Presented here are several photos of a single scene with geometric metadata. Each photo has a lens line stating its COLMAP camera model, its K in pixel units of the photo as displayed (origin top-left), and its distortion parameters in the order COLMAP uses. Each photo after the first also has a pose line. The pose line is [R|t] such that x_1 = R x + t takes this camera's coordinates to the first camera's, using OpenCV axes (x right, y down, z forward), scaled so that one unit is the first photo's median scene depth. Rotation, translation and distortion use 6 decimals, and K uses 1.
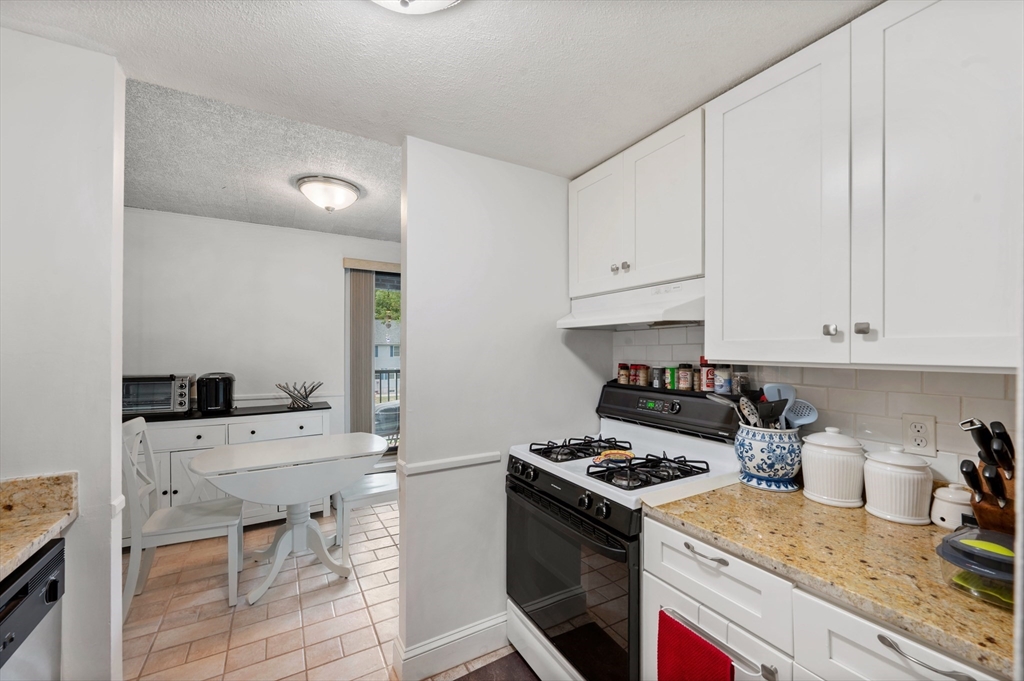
lens RADIAL K [[416.1, 0, 512.0], [0, 416.1, 340.5], [0, 0, 1]] dist [-0.000413, -0.000060]
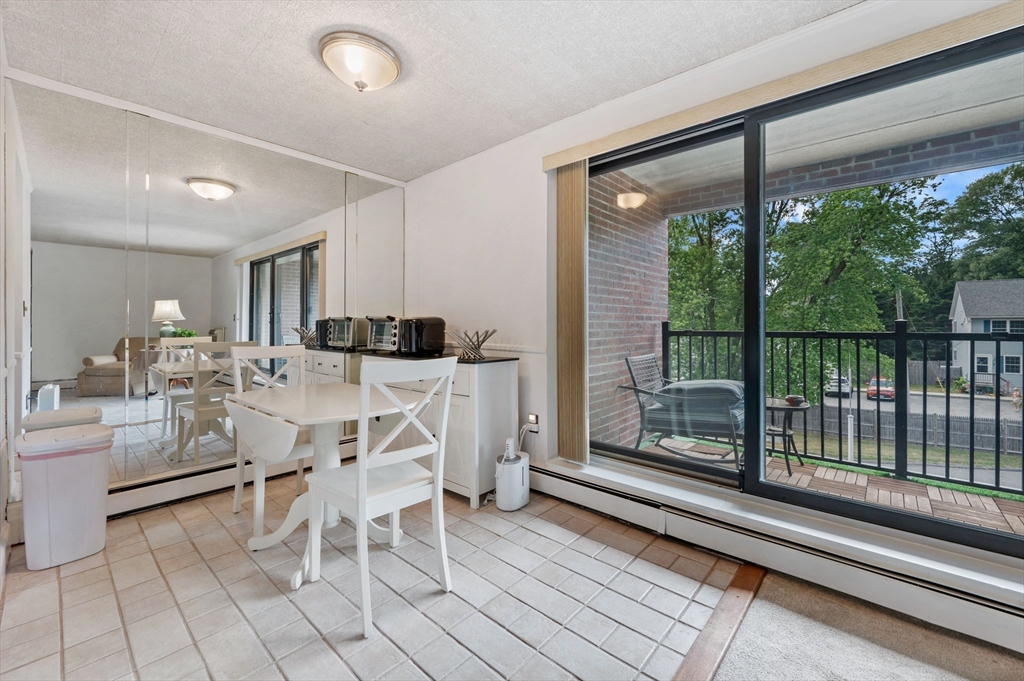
lens RADIAL K [[424.2, 0, 511.4], [0, 424.2, 321.8], [0, 0, 1]] dist [0.000764, 0.000031]
pose [[0.314826, -0.005897, -0.949131, 0.295176], [0.023783, 0.999716, 0.001678, 0.088261], [0.948851, -0.023102, 0.314877, 0.814430]]
